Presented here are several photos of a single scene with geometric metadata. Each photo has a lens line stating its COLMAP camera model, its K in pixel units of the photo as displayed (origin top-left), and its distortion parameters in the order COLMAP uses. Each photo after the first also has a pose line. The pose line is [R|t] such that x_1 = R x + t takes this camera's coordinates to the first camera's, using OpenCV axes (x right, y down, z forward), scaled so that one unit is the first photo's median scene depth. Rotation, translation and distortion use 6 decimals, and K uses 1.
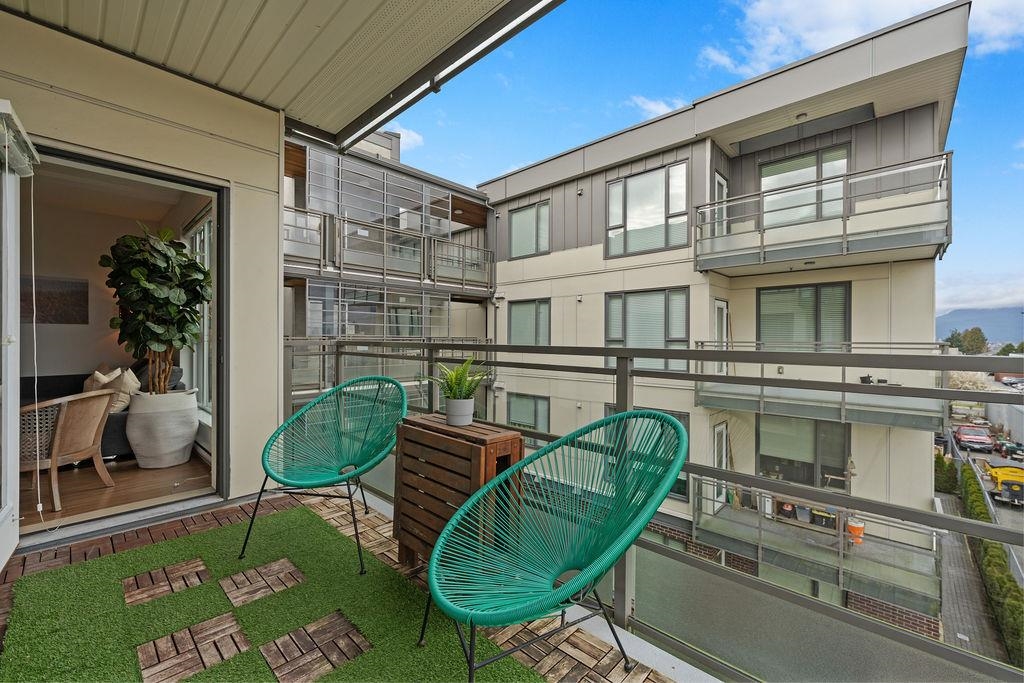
lens RADIAL K [[412.6, 0, 512.0], [0, 412.6, 341.5], [0, 0, 1]] dist [0.000769, 0.000133]
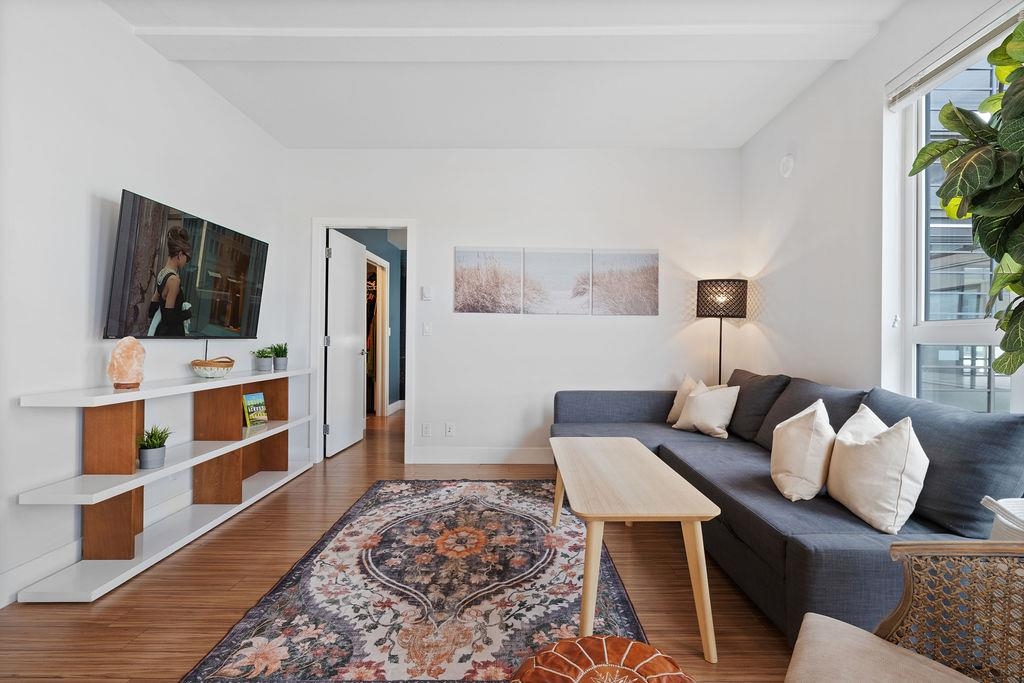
lens RADIAL K [[453.7, 0, 512.0], [0, 453.7, 341.5], [0, 0, 1]] dist [0.006479, 0.000314]
pose [[0.680731, 0.005035, -0.732516, -0.356860], [-0.009212, 0.999956, -0.001688, 0.002904], [0.732475, 0.007896, 0.680748, 0.173998]]
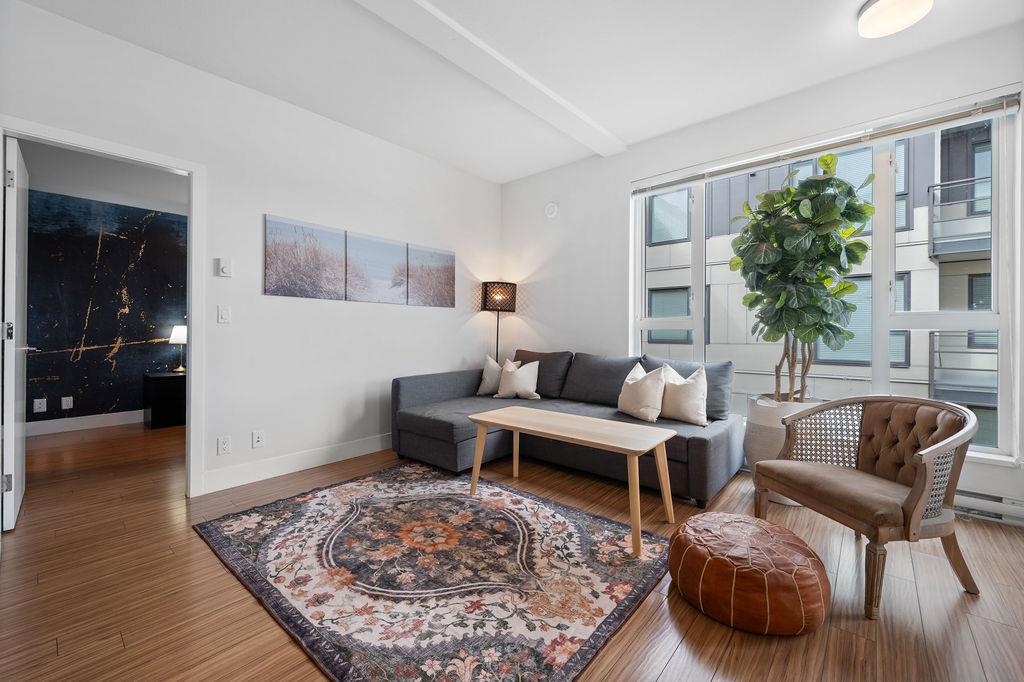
lens RADIAL K [[413.3, 0, 512.0], [0, 413.3, 341.0], [0, 0, 1]] dist [-0.000770, 0.000064]
pose [[0.999284, -0.000412, 0.037840, -0.526073], [-0.000303, 0.999822, 0.018870, 0.004567], [-0.037841, -0.018868, 0.999106, 0.101779]]
